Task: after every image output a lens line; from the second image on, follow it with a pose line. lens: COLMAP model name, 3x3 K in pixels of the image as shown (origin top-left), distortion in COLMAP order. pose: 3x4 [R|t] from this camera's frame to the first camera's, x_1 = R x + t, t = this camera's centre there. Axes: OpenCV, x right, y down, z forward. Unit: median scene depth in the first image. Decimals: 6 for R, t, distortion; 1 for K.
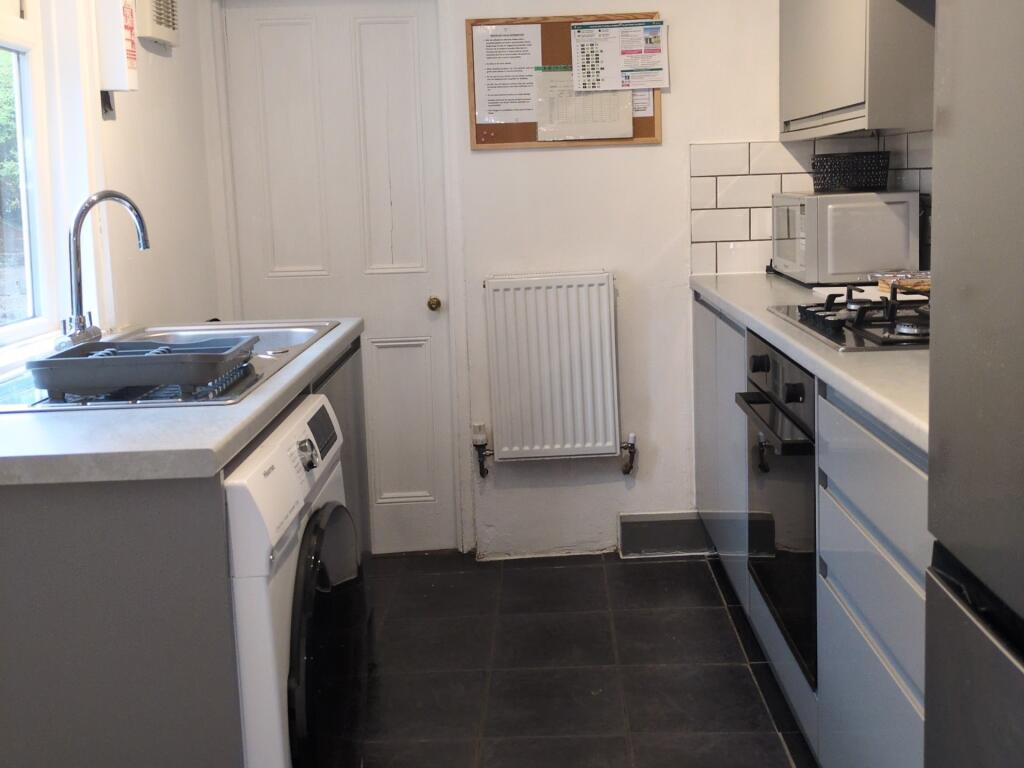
lens RADIAL K [[1024.8, 0, 512.0], [0, 1024.8, 384.0], [0, 0, 1]] dist [0.022826, -0.017846]
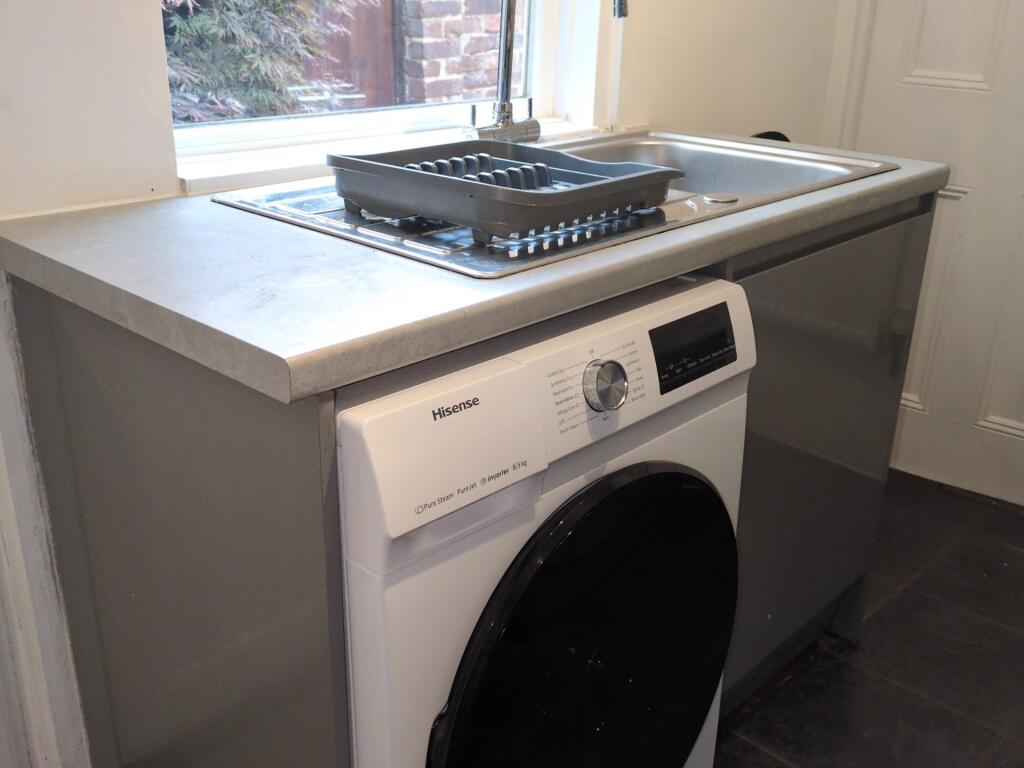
lens RADIAL K [[1024.8, 0, 512.0], [0, 1024.8, 384.0], [0, 0, 1]] dist [0.022826, -0.017846]
pose [[0.730039, 0.299463, -0.614300, 0.083203], [-0.175626, 0.950901, 0.254837, -0.048212], [0.660453, -0.078154, 0.746789, 0.324842]]
